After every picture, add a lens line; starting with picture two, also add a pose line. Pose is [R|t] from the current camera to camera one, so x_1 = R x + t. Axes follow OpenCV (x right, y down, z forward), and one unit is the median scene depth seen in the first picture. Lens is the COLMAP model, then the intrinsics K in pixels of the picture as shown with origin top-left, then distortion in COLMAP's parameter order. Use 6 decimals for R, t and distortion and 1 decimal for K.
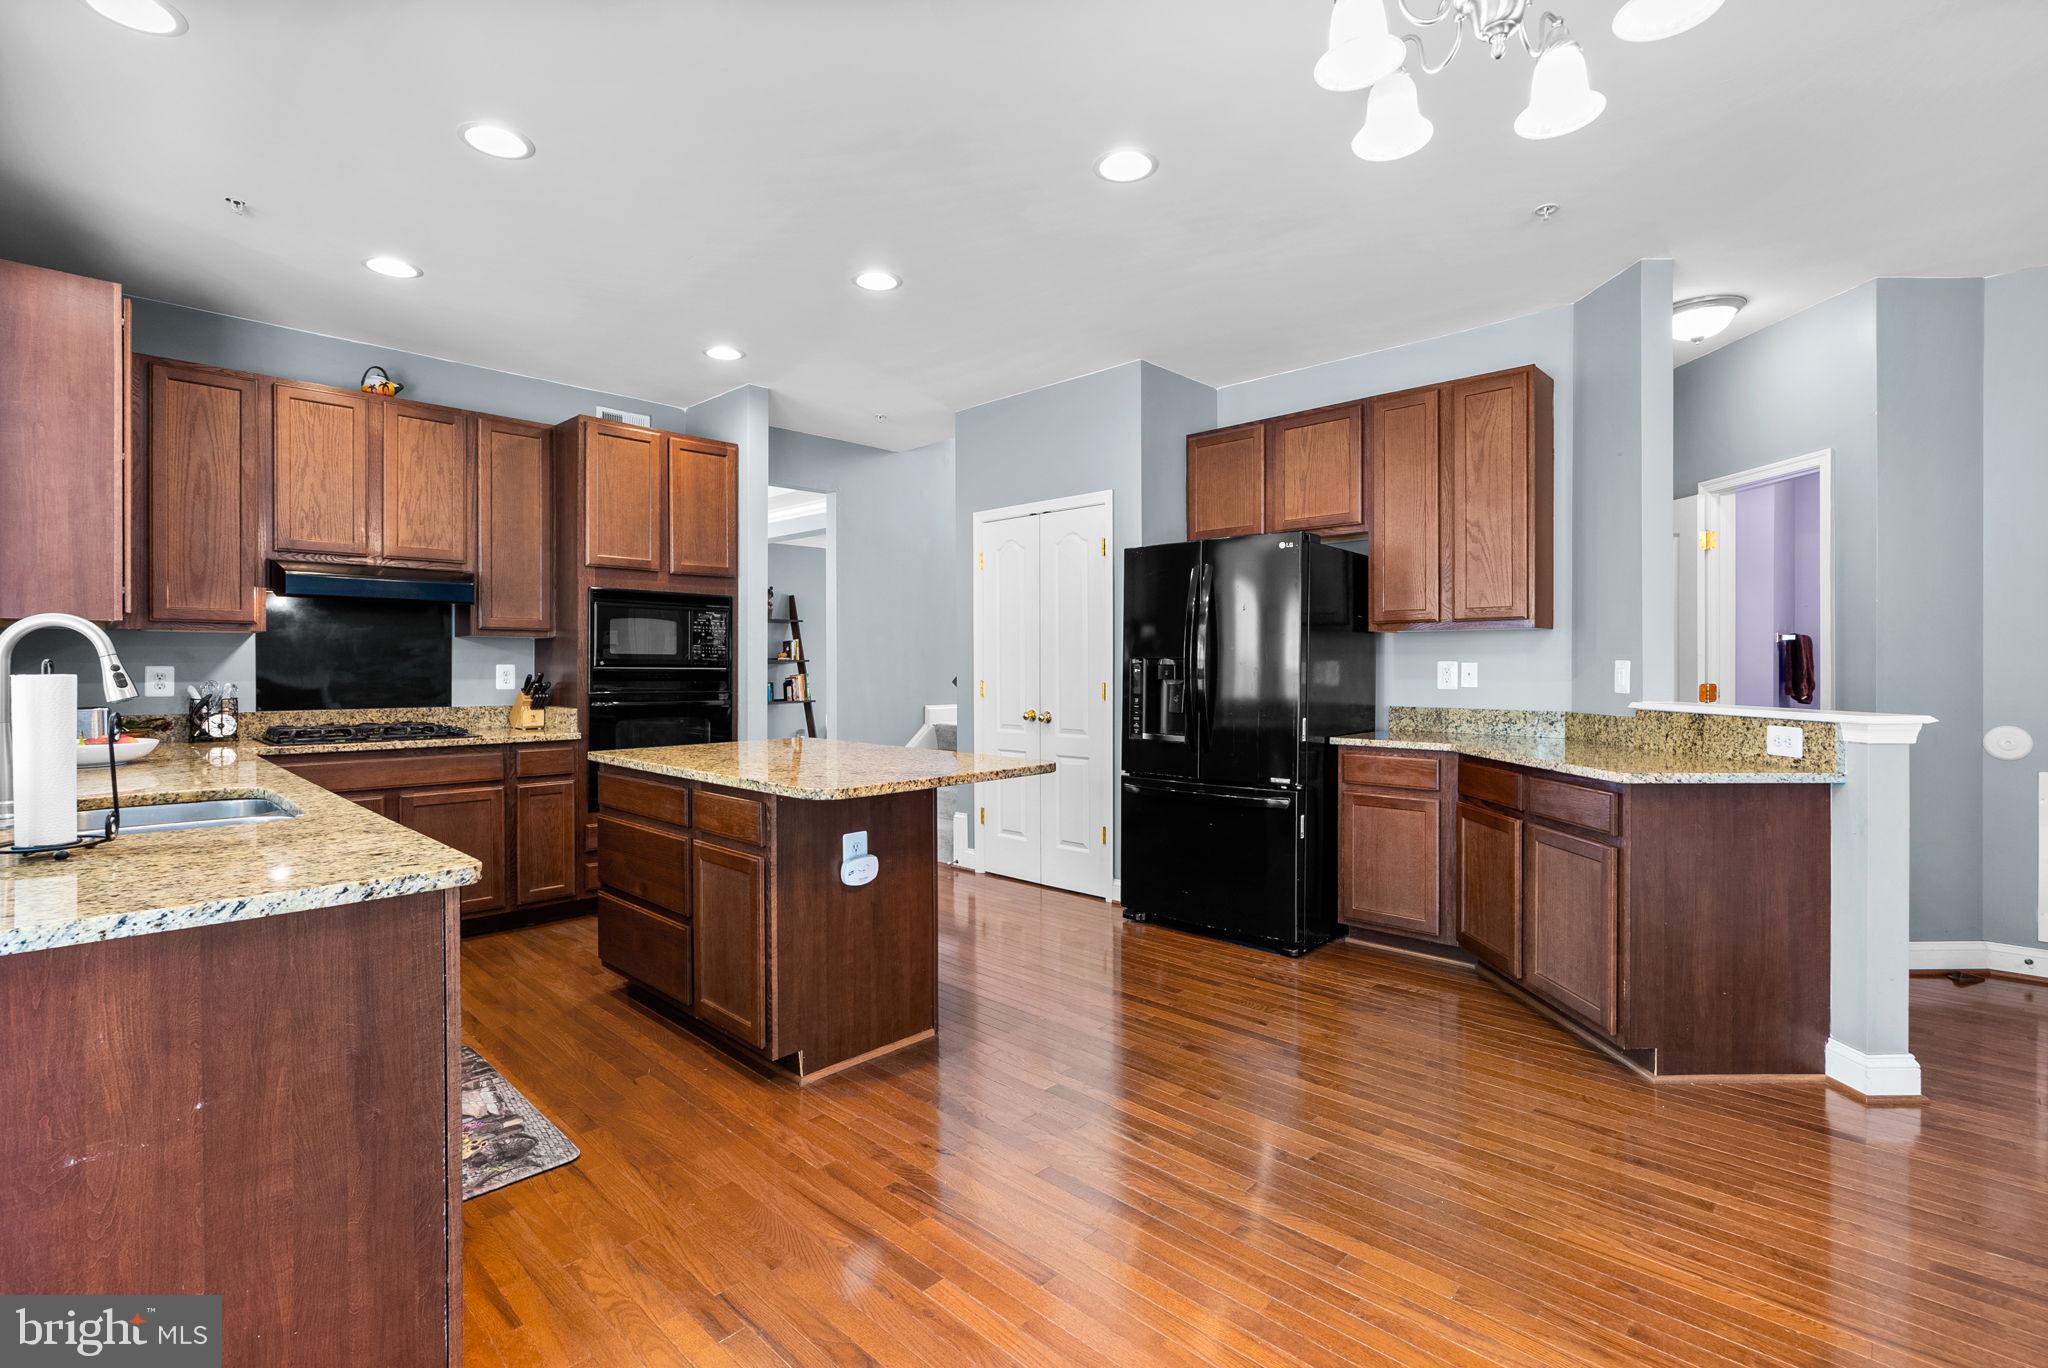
lens RADIAL K [[937.2, 0, 1023.5], [0, 937.2, 677.0], [0, 0, 1]] dist [-0.002687, 0.000583]
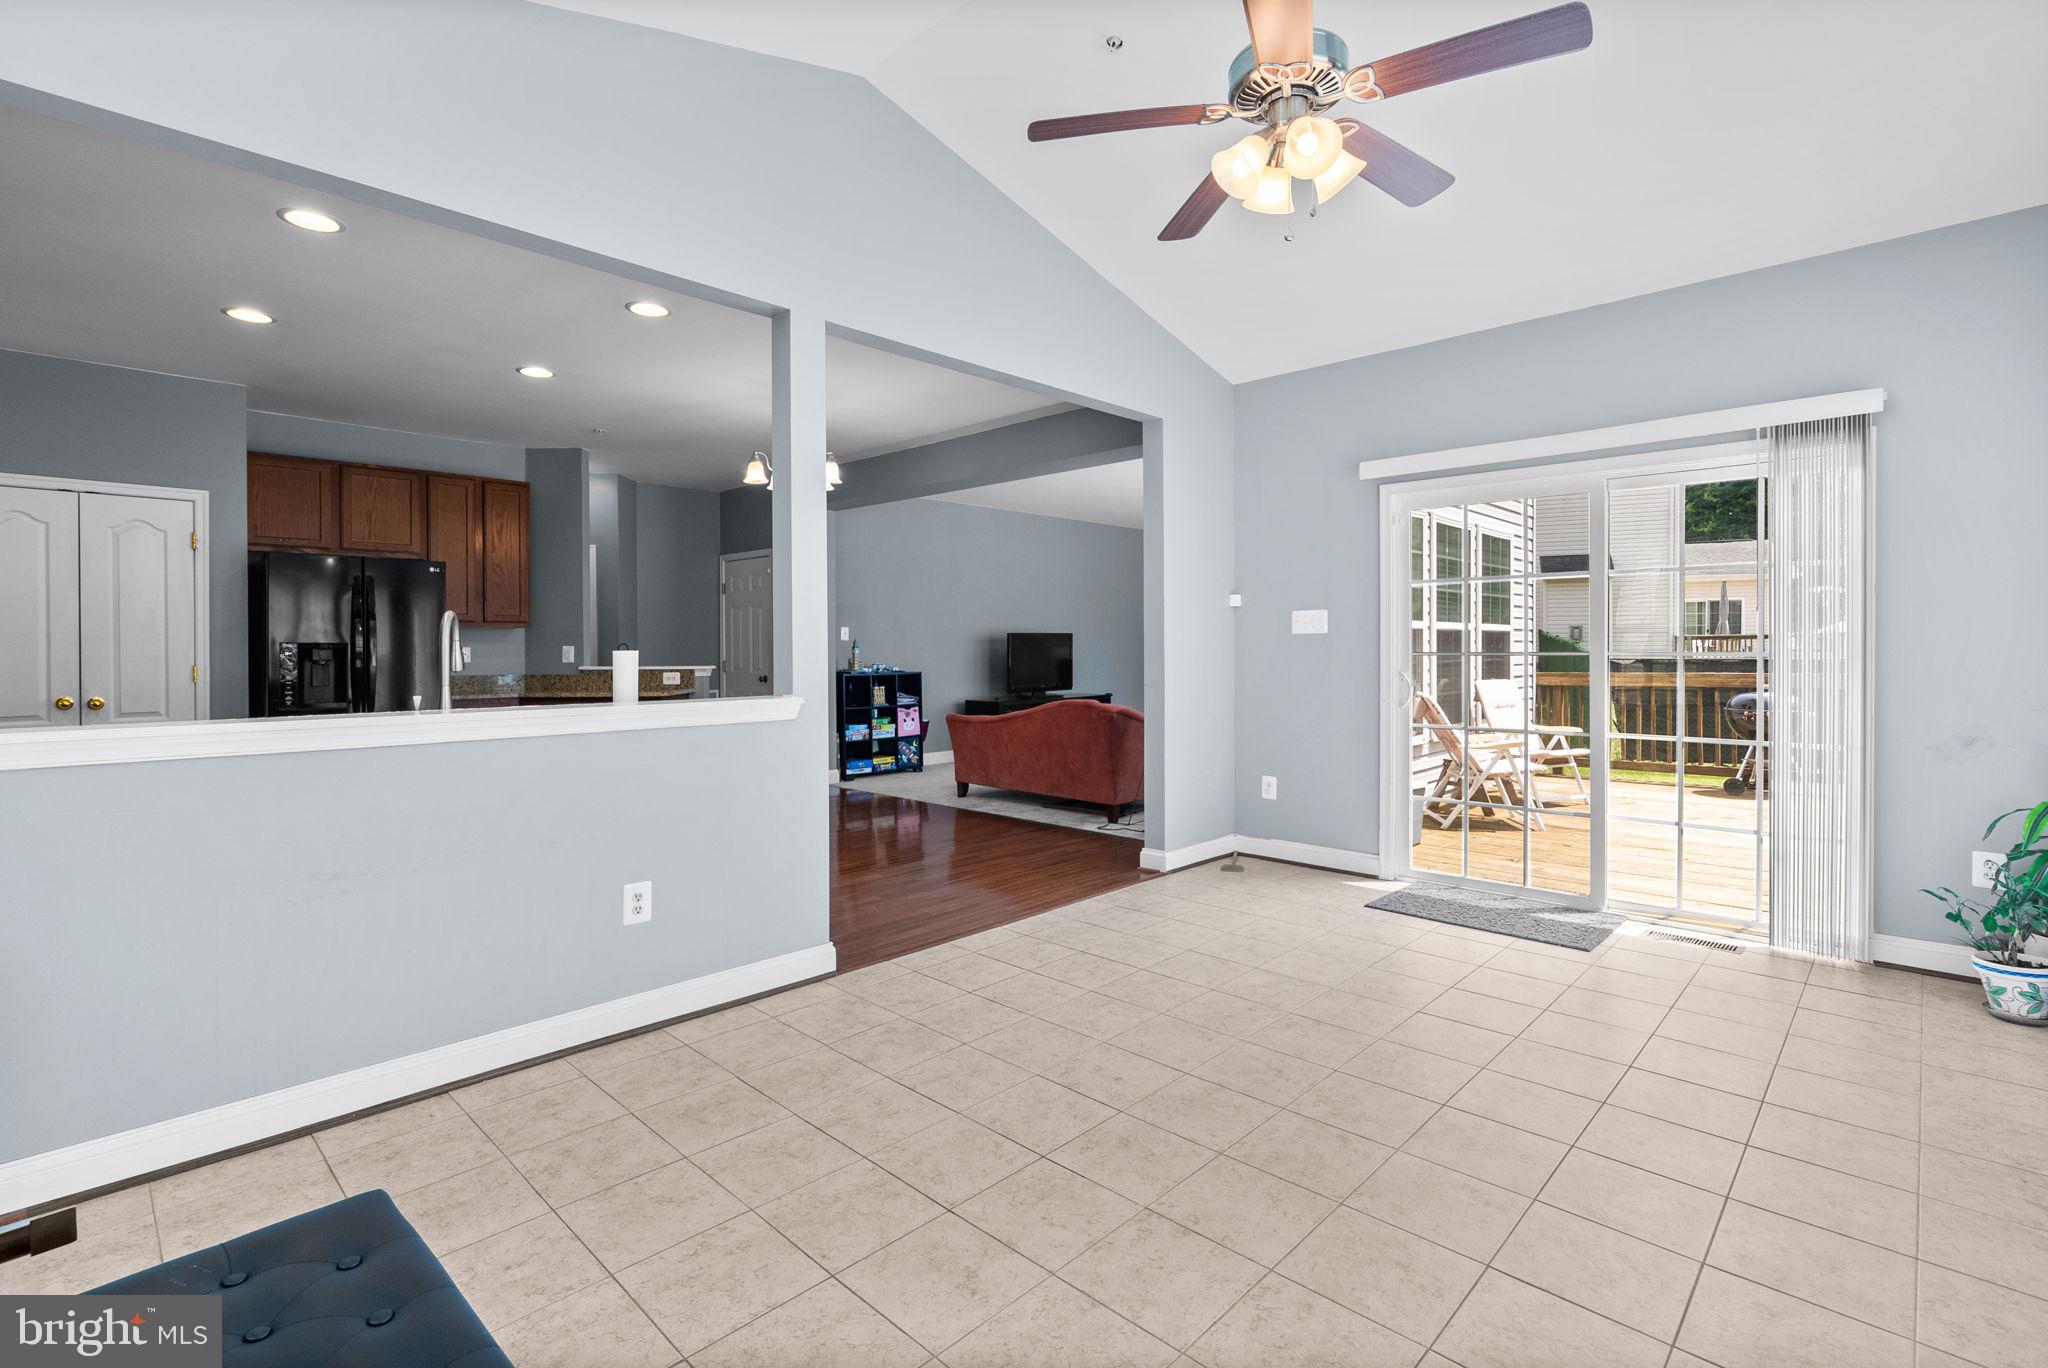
lens RADIAL K [[937.2, 0, 1021.7], [0, 937.2, 664.2], [0, 0, 1]] dist [-0.002687, 0.000583]
pose [[0.000455, -0.019378, 0.999812, -1.214643], [0.016889, 0.999670, 0.019367, -0.000965], [-0.999857, 0.016877, 0.000782, 0.047957]]
